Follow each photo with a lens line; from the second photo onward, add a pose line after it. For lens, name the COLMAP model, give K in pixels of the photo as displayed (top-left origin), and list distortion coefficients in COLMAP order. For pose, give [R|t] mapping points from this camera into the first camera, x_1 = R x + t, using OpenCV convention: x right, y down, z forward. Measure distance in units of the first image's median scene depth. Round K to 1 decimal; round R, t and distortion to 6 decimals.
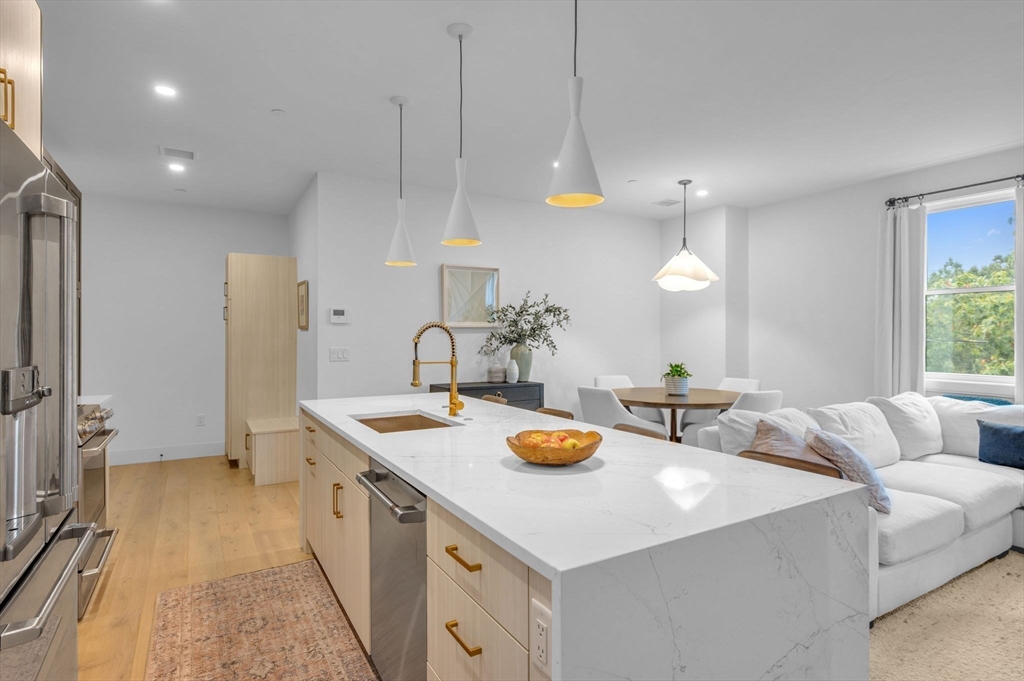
lens RADIAL K [[540.0, 0, 520.0], [0, 540.0, 338.3], [0, 0, 1]] dist [-0.006346, -0.001719]
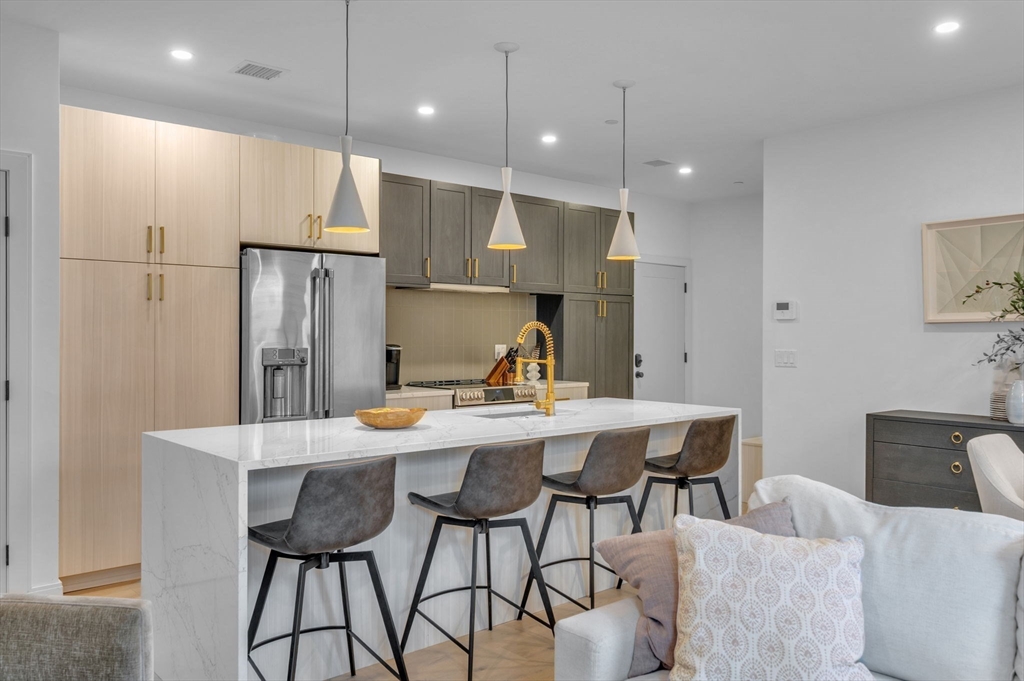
lens RADIAL K [[781.1, 0, 511.0], [0, 781.1, 333.8], [0, 0, 1]] dist [0.036598, -0.001975]
pose [[0.184768, 0.003149, -0.982777, 1.370899], [-0.007171, 0.999973, 0.001856, -0.010747], [0.982756, 0.006704, 0.184785, 0.709982]]
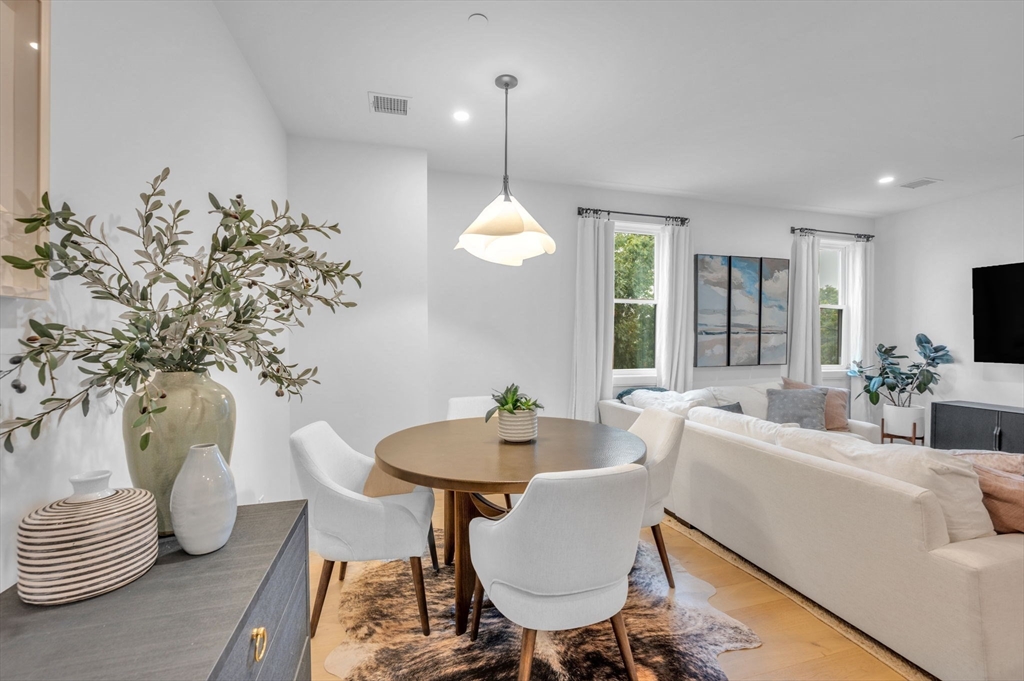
lens RADIAL K [[451.4, 0, 533.2], [0, 451.4, 343.3], [0, 0, 1]] dist [0.002439, 0.000467]
pose [[0.228109, -0.012672, 0.973553, -0.339943], [0.005885, 0.999915, 0.011636, -0.011213], [-0.973618, 0.003075, 0.228164, 1.655338]]
